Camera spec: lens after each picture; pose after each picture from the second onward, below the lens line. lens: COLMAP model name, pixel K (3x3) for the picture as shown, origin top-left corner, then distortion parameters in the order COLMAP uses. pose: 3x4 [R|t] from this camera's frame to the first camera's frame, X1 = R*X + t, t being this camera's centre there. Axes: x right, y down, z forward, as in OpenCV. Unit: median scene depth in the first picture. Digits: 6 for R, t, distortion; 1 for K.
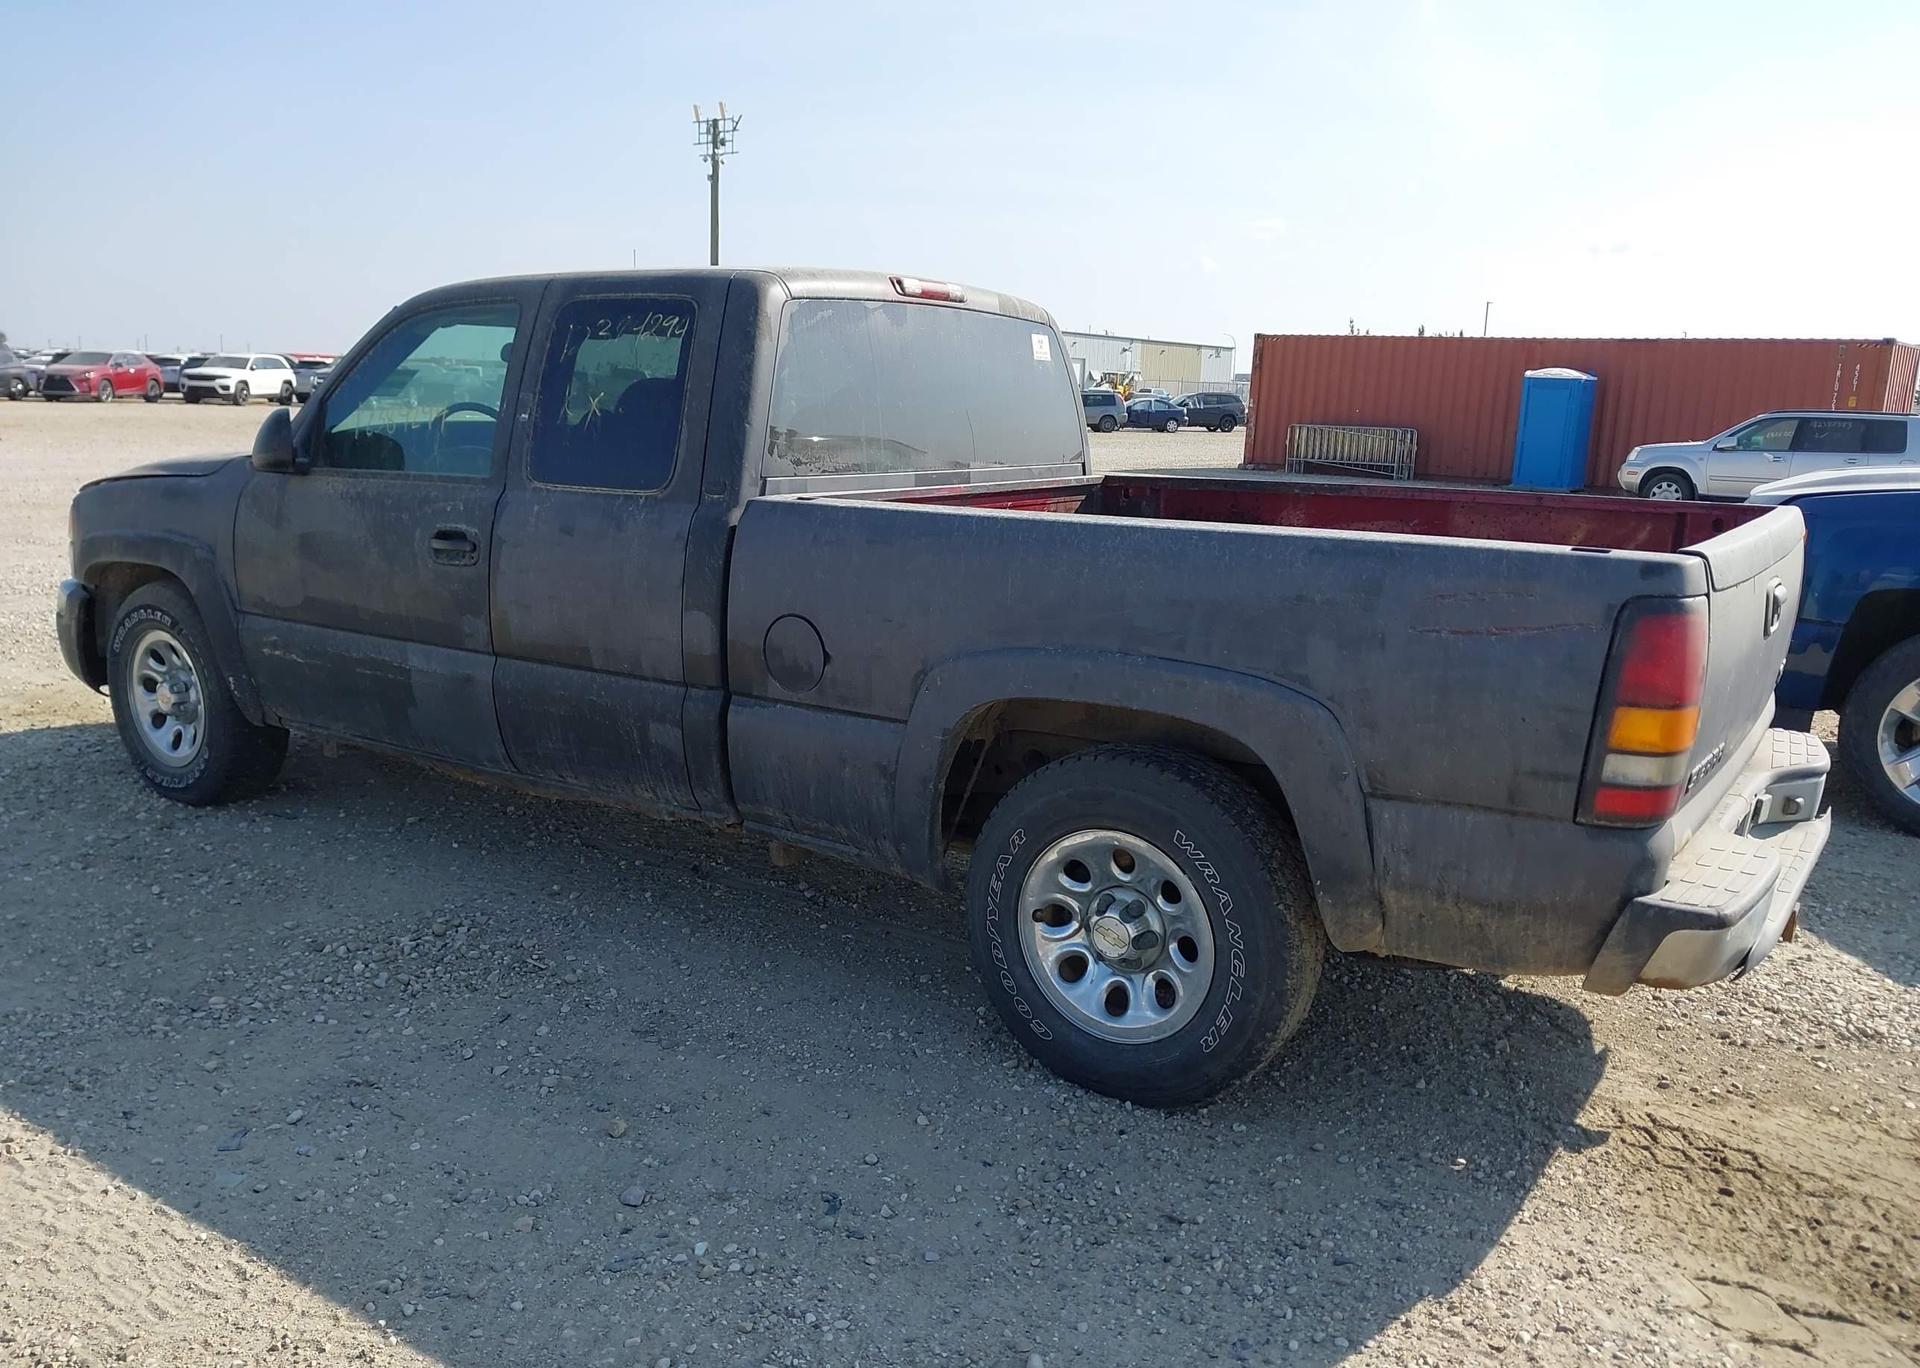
lens RADIAL K [[1547.5, 0, 954.3], [0, 1547.5, 694.0], [0, 0, 1]] dist [0.046036, -0.068582]
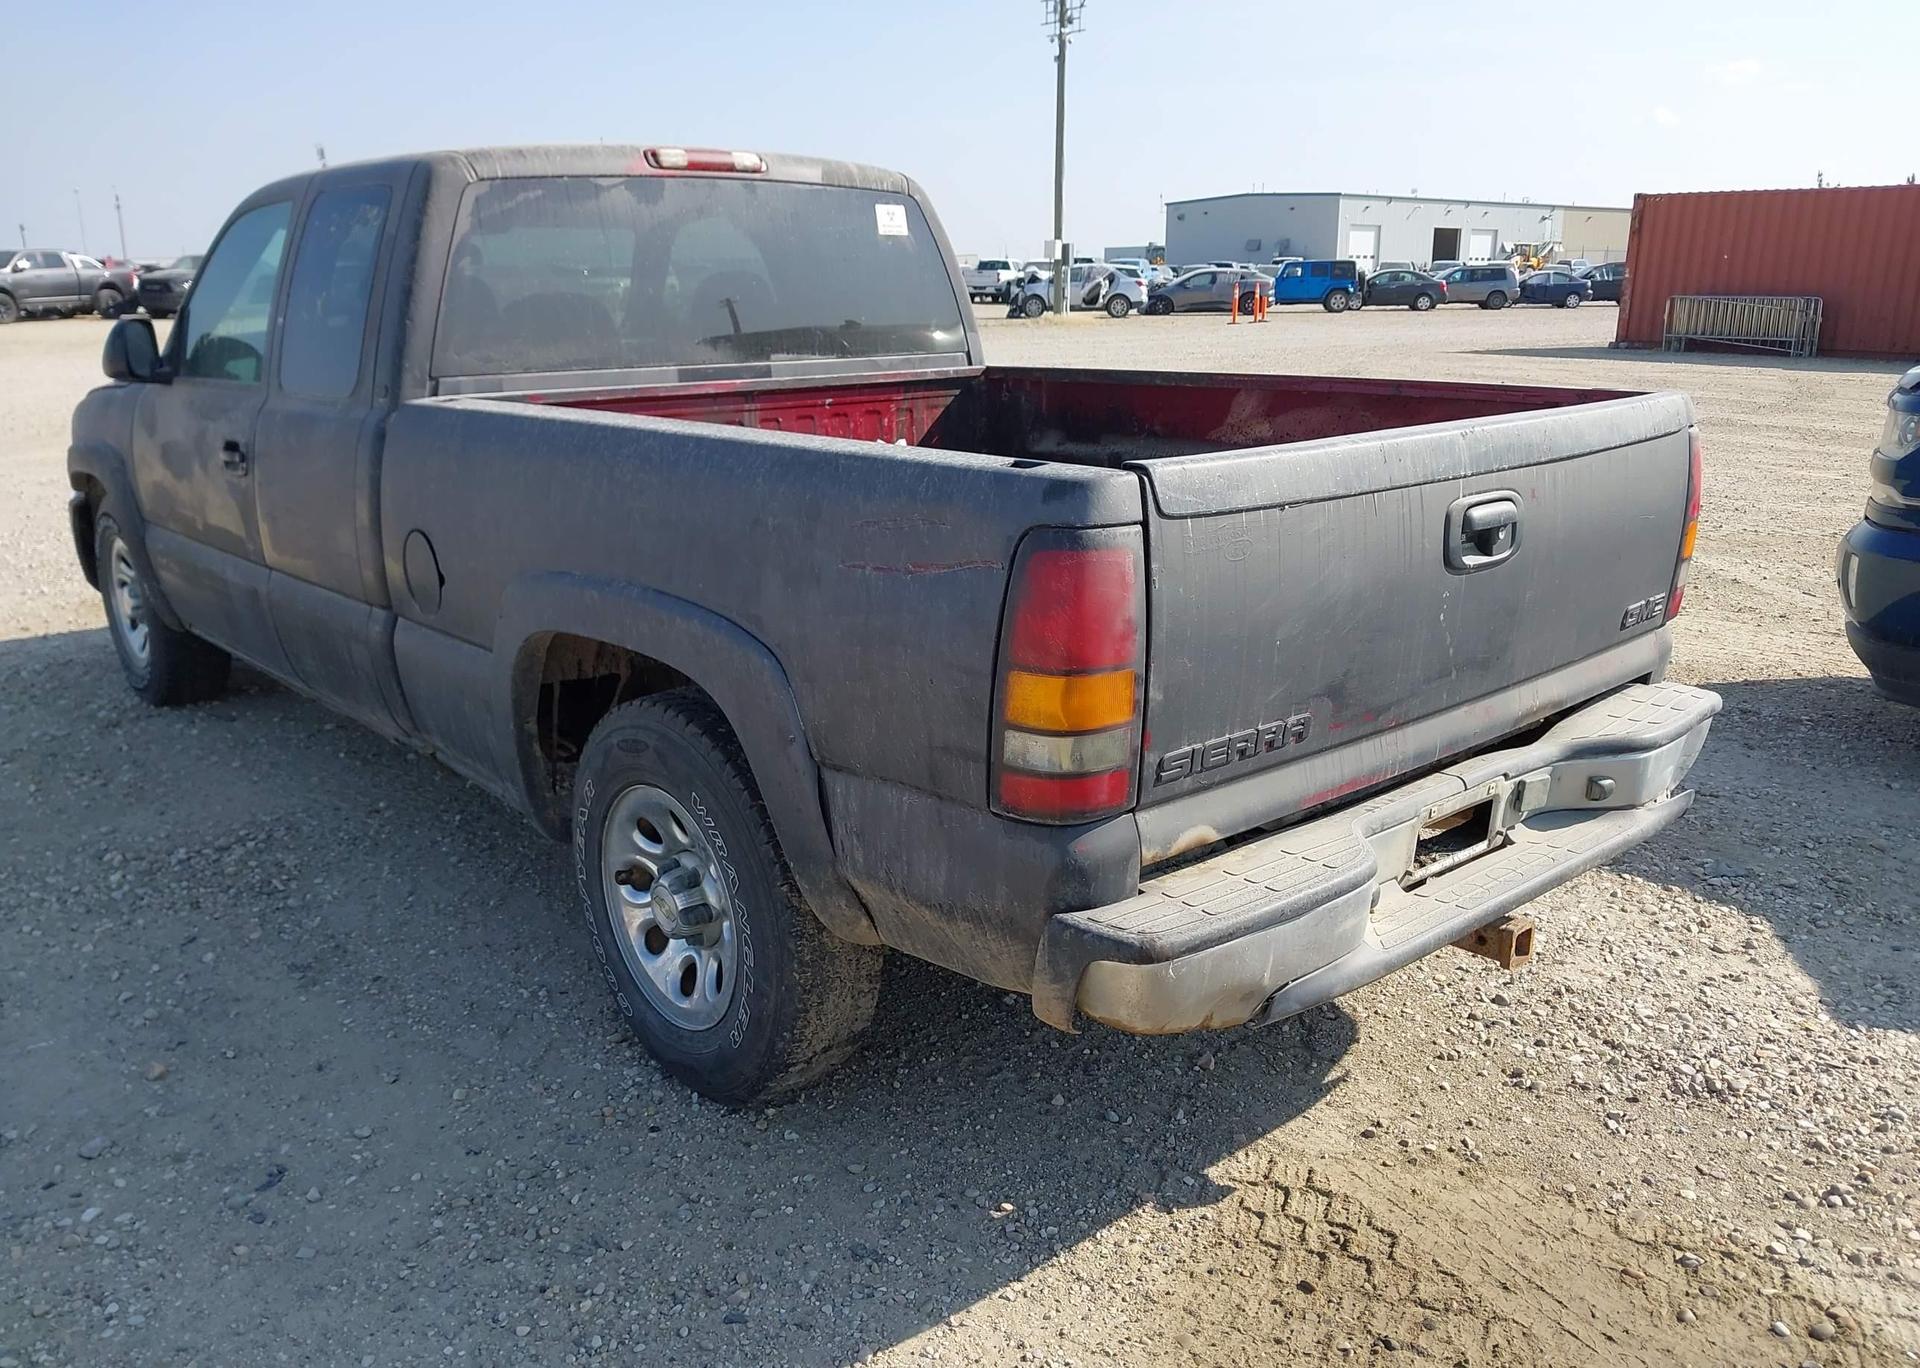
lens RADIAL K [[1547.5, 0, 956.1], [0, 1547.5, 700.9], [0, 0, 1]] dist [0.046036, -0.068582]
pose [[0.965737, 0.032814, -0.257440, 0.416706], [-0.014314, 0.997199, 0.073412, -0.022197], [0.259128, -0.067212, 0.963502, 0.179959]]
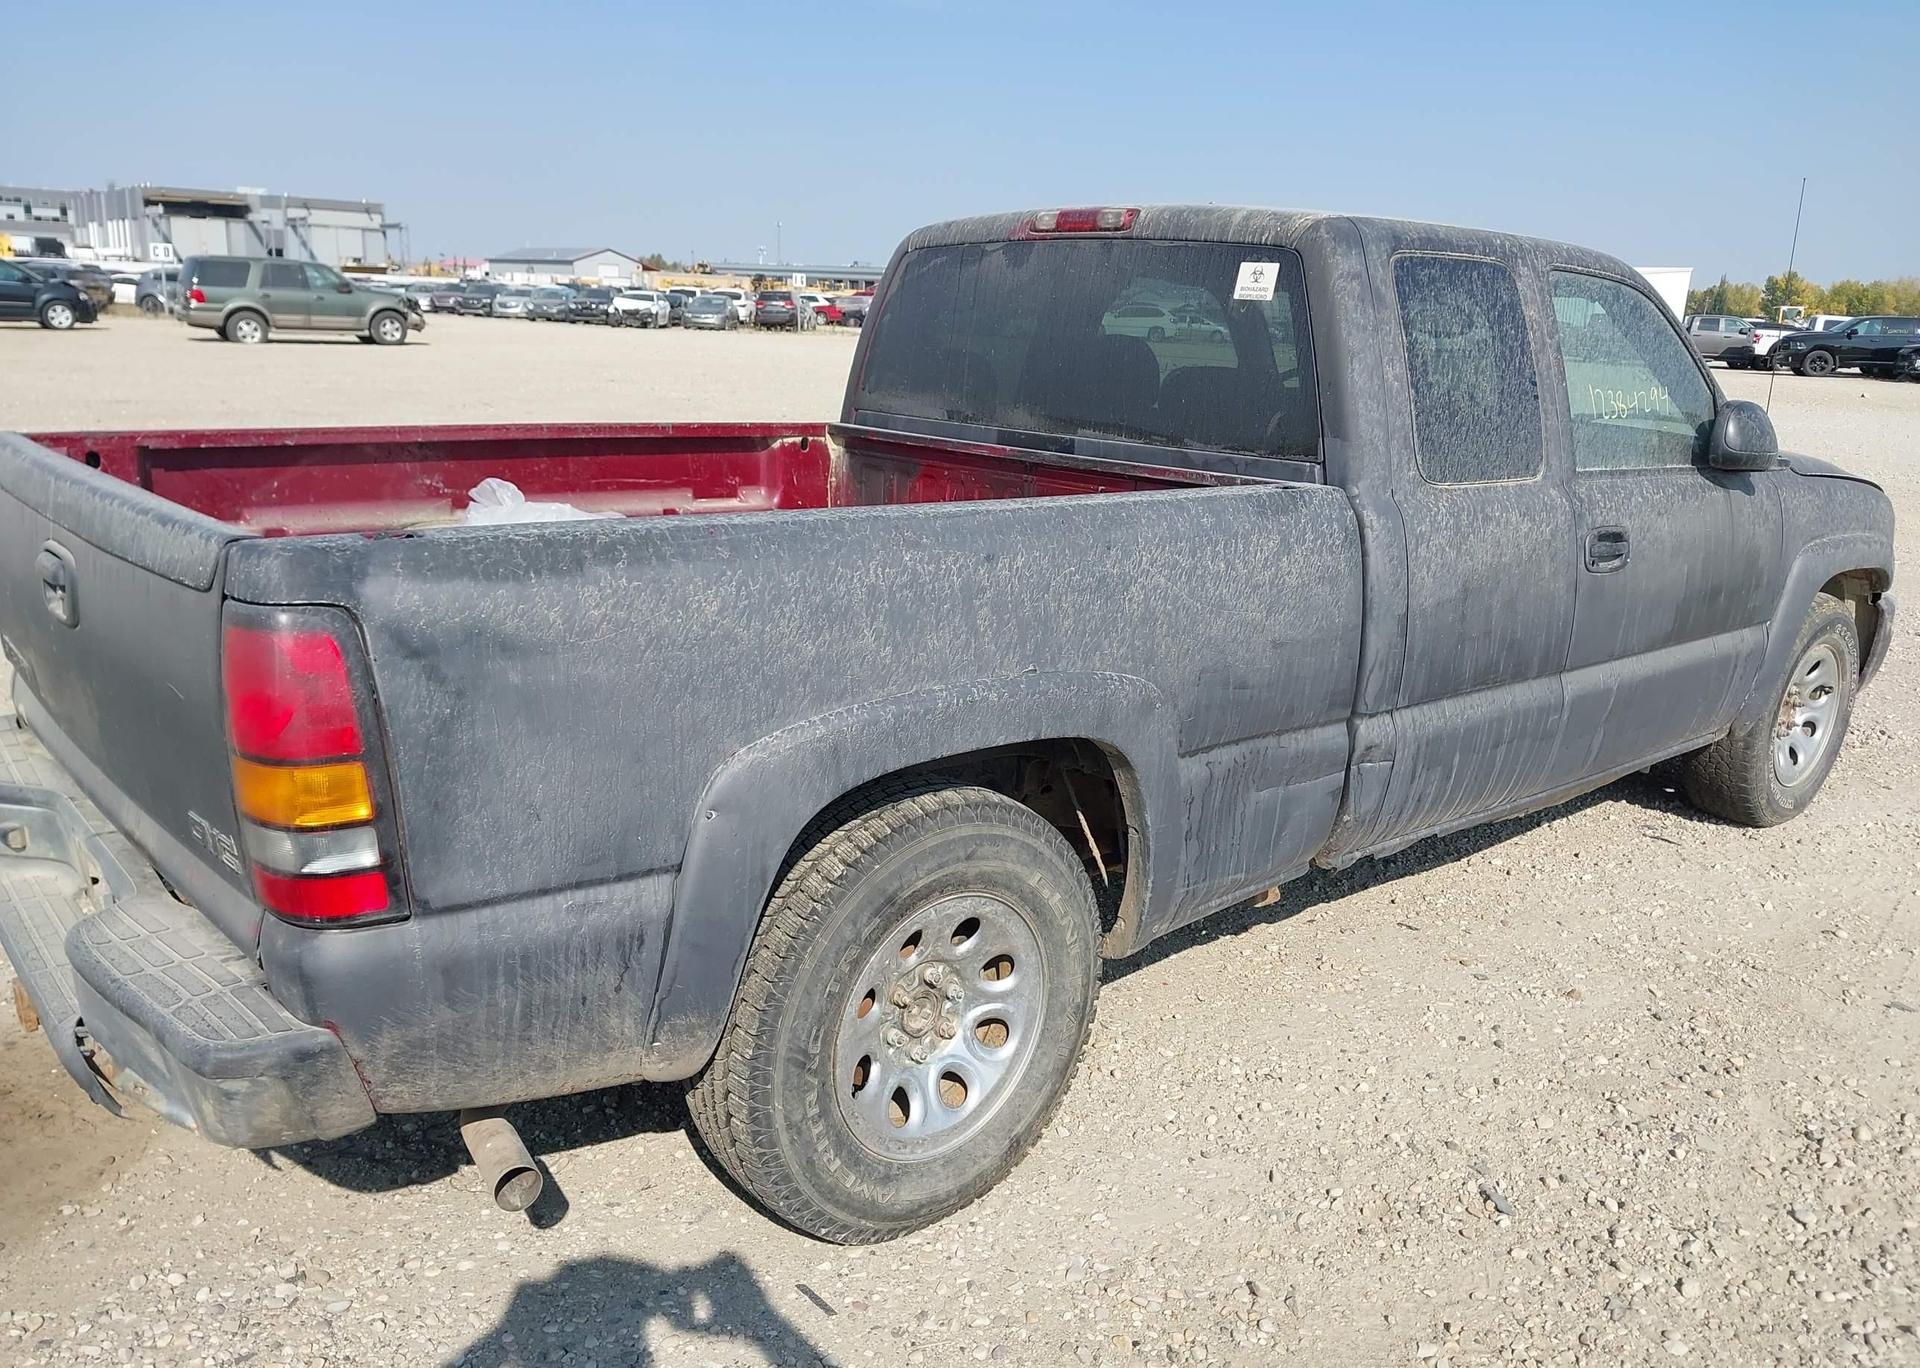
lens RADIAL K [[1547.5, 0, 997.8], [0, 1547.5, 682.6], [0, 0, 1]] dist [0.046036, -0.068582]
pose [[-0.224358, 0.193895, -0.955023, 0.972211], [-0.229588, 0.941904, 0.245167, -0.254241], [0.947076, 0.274267, -0.166807, 1.341212]]
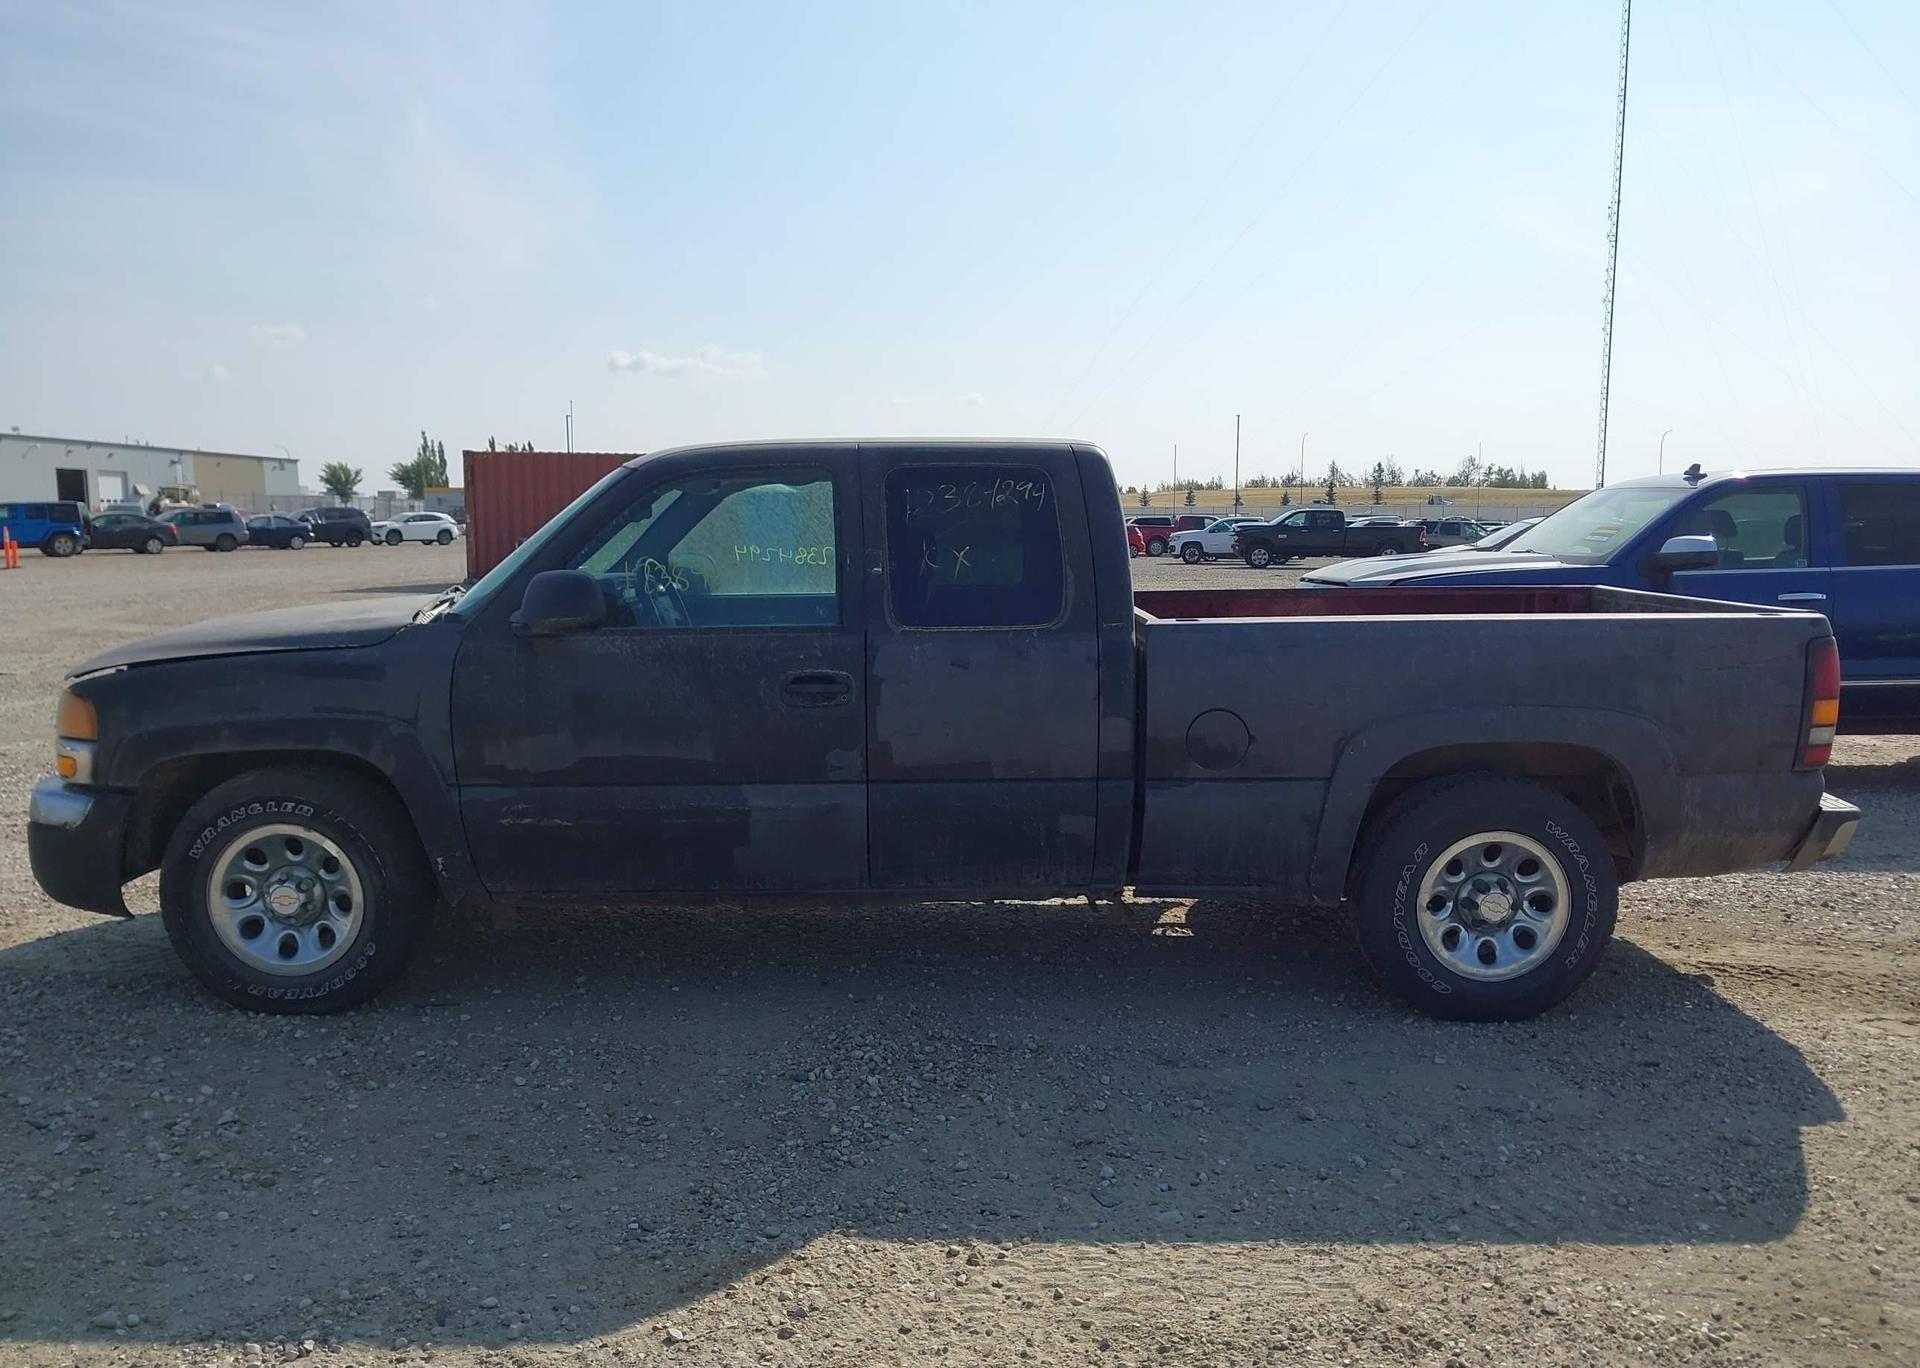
lens RADIAL K [[1547.5, 0, 966.1], [0, 1547.5, 678.0], [0, 0, 1]] dist [0.046036, -0.068582]
pose [[0.822692, -0.088671, 0.561529, -0.941224], [0.131879, 0.990583, -0.036793, -0.054665], [-0.552979, 0.104323, 0.826639, 0.050490]]
